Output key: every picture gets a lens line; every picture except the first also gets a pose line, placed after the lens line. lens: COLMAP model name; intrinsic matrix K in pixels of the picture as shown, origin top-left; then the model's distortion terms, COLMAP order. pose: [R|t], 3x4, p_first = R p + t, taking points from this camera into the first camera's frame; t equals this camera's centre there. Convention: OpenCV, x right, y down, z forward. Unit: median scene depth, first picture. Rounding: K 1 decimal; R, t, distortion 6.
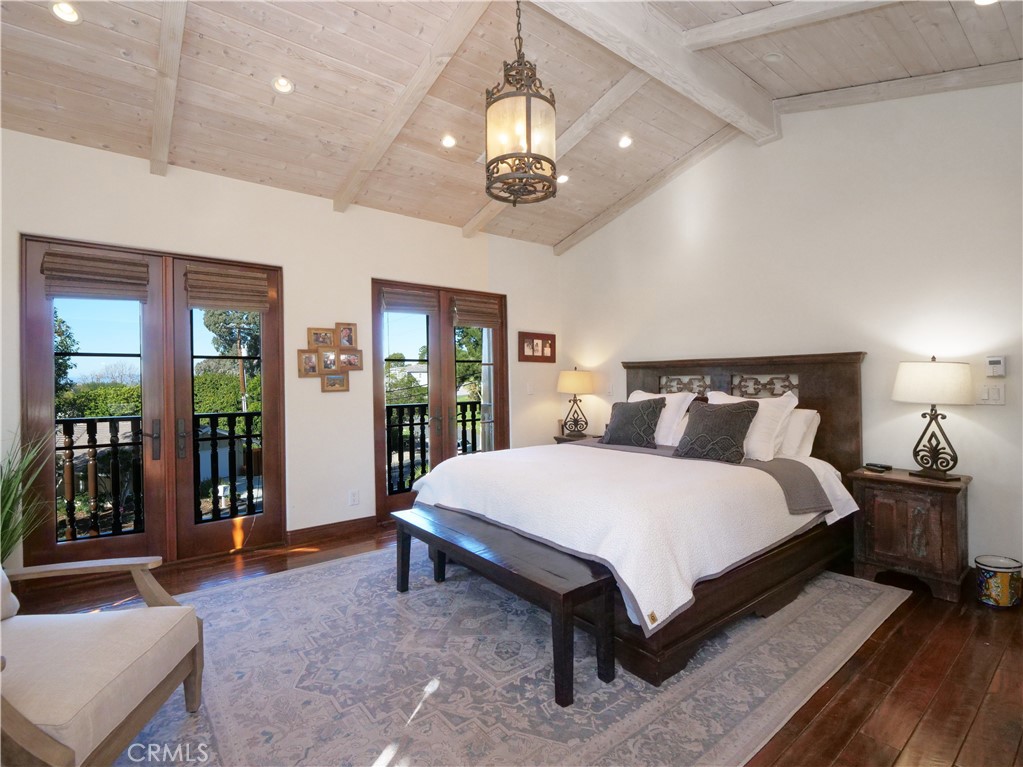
lens RADIAL K [[484.4, 0, 515.3], [0, 484.4, 375.1], [0, 0, 1]] dist [-0.009300, 0.000056]
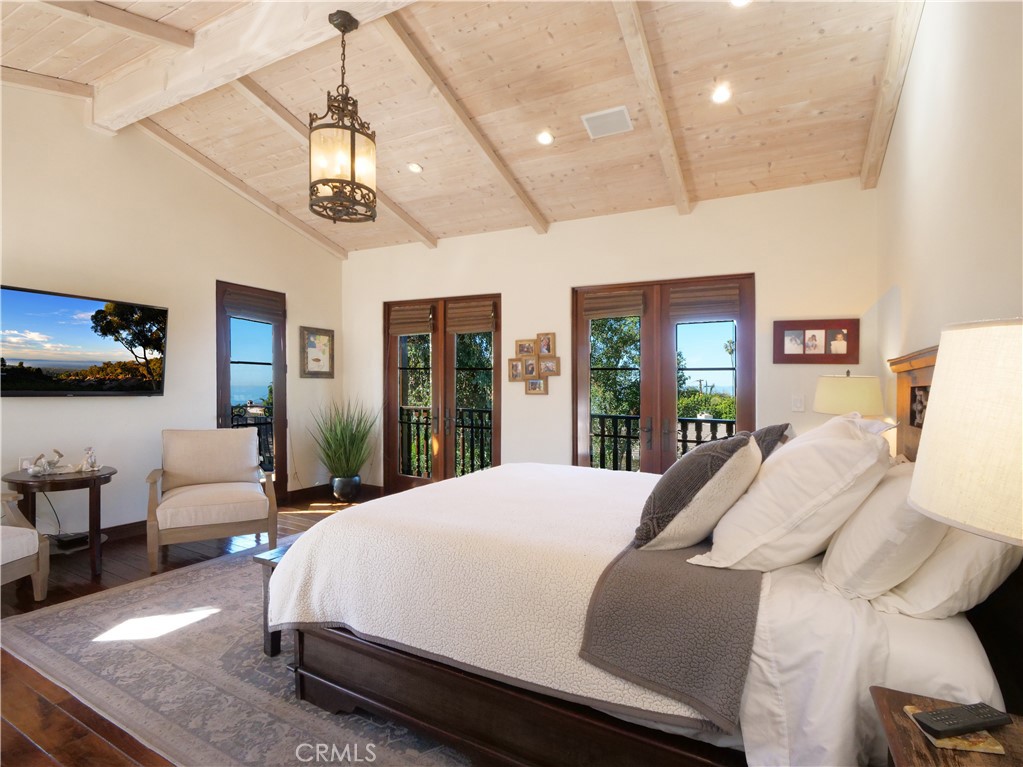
lens RADIAL K [[484.4, 0, 514.0], [0, 484.4, 392.2], [0, 0, 1]] dist [-0.009300, 0.000056]
pose [[0.427685, 0.023996, -0.903609, 0.617731], [-0.013109, 0.999707, 0.020344, 0.006118], [0.903833, 0.003145, 0.427874, 0.454469]]
